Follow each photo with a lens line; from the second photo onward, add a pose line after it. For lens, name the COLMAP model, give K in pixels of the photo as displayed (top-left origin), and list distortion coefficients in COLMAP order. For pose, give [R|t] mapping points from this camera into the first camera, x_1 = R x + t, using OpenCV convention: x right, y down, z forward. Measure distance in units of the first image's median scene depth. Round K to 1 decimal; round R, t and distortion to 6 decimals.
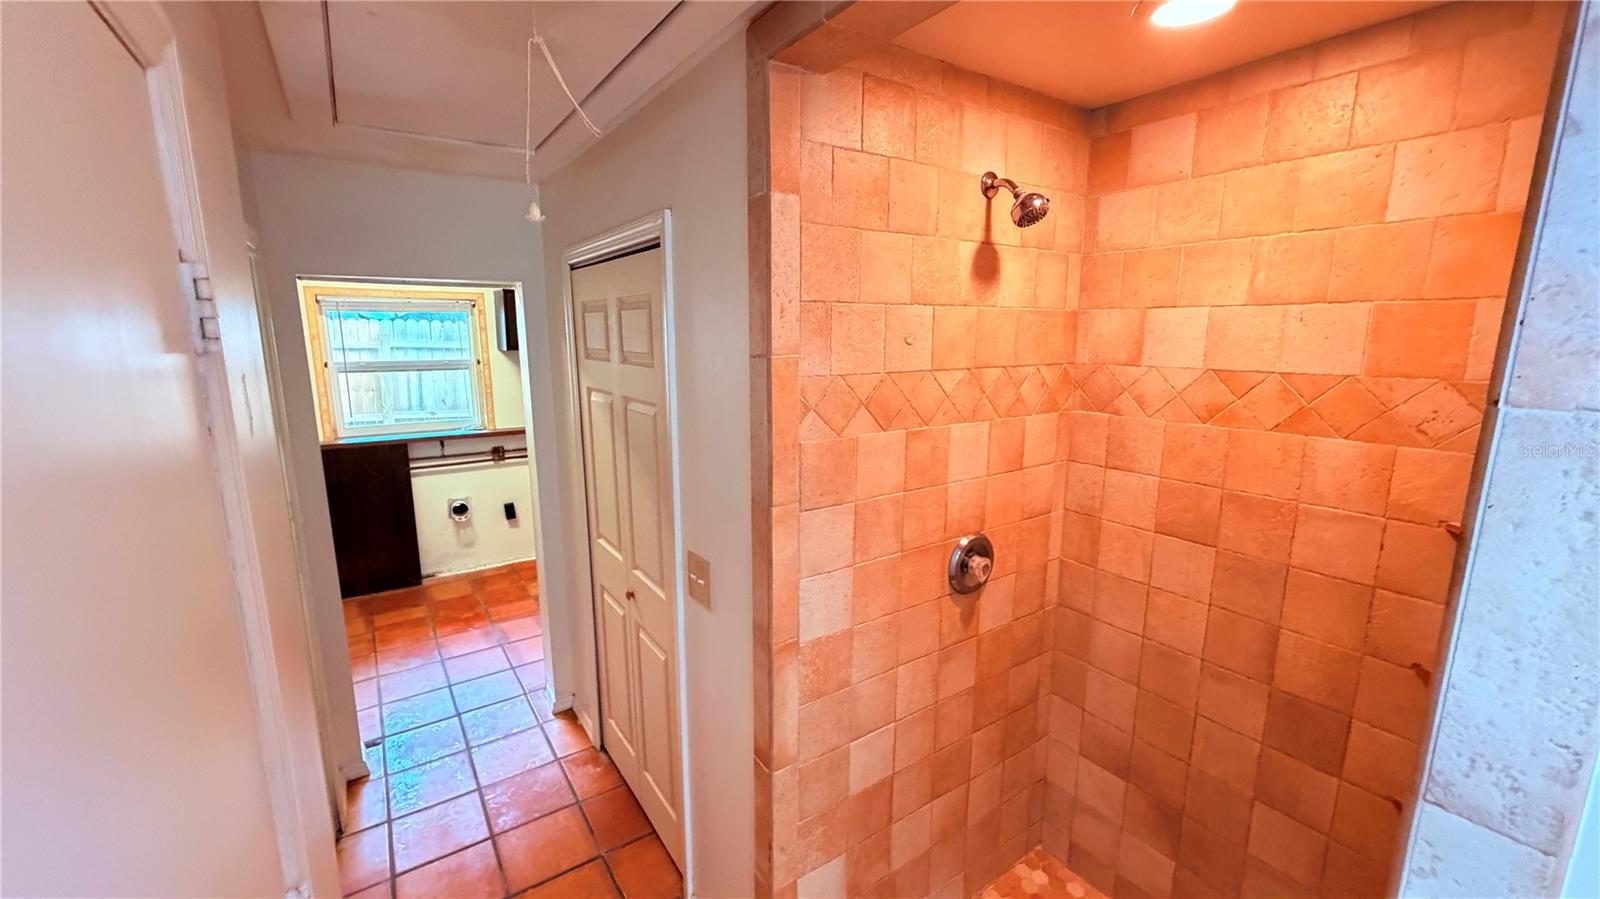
lens RADIAL K [[640.2, 0, 793.2], [0, 640.2, 446.6], [0, 0, 1]] dist [0.001090, 0.000537]
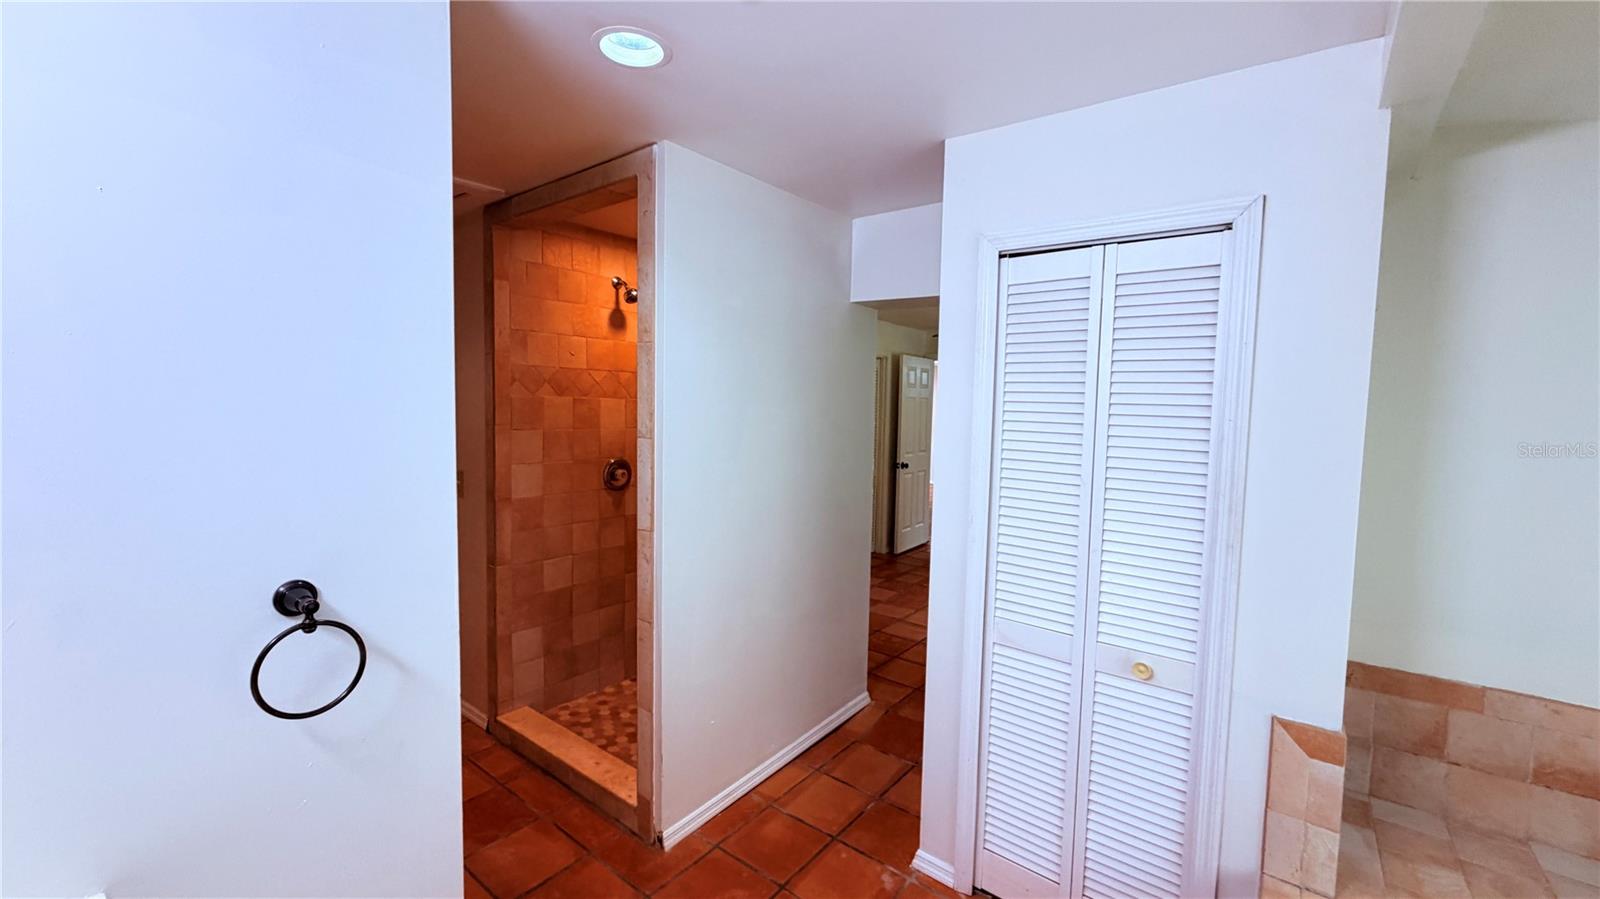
lens RADIAL K [[640.2, 0, 801.1], [0, 640.2, 448.1], [0, 0, 1]] dist [0.001090, 0.000537]
pose [[0.948399, 0.001067, 0.317078, 0.216906], [0.032184, 0.994506, -0.099613, 0.353985], [-0.315442, 0.104678, 0.943154, -1.101412]]
